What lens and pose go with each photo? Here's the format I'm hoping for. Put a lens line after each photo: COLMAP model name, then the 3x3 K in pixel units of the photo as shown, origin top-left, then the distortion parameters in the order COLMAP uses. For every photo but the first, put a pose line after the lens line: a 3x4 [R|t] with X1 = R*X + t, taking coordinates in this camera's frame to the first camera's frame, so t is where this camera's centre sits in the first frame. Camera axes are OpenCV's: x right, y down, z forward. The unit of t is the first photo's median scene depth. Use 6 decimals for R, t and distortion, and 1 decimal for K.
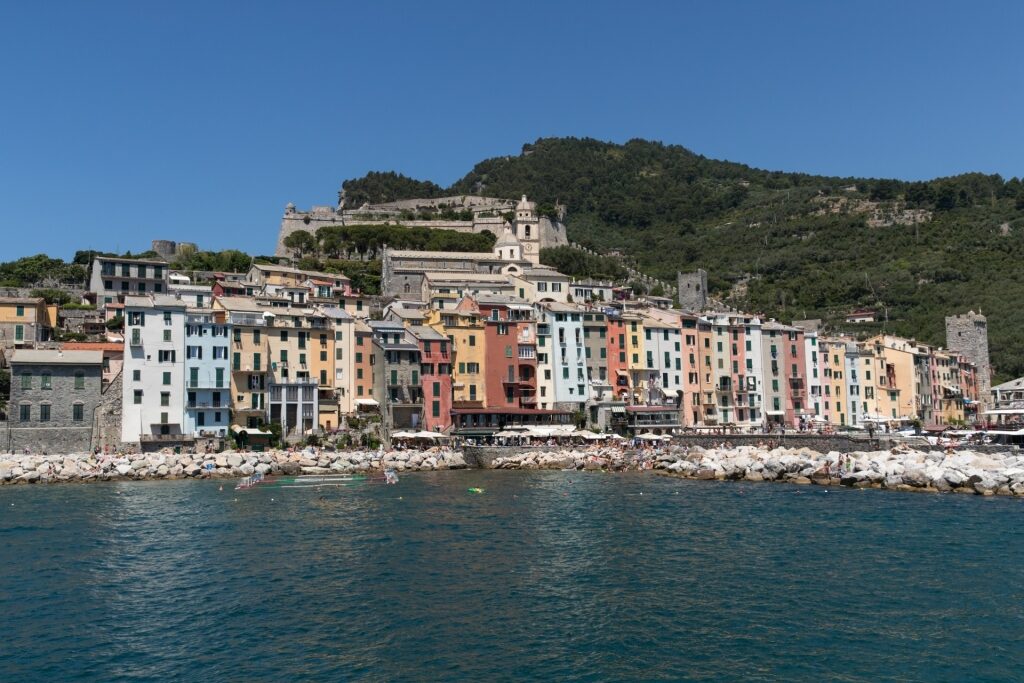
lens RADIAL K [[912.8, 0, 512.0], [0, 912.8, 341.5], [0, 0, 1]] dist [0.015134, 0.004335]
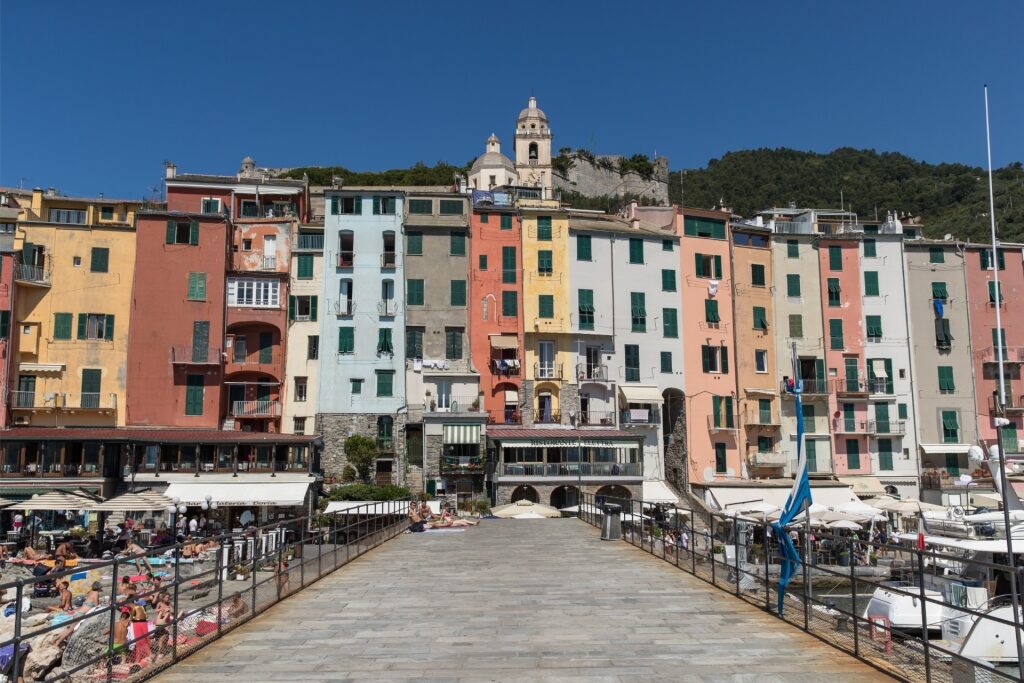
lens RADIAL K [[912.8, 0, 512.0], [0, 912.8, 341.5], [0, 0, 1]] dist [0.015134, 0.004335]
pose [[0.972874, -0.019272, -0.230532, 0.208915], [0.008339, 0.998798, -0.048306, 0.051998], [0.231186, 0.045073, 0.971865, 0.603859]]
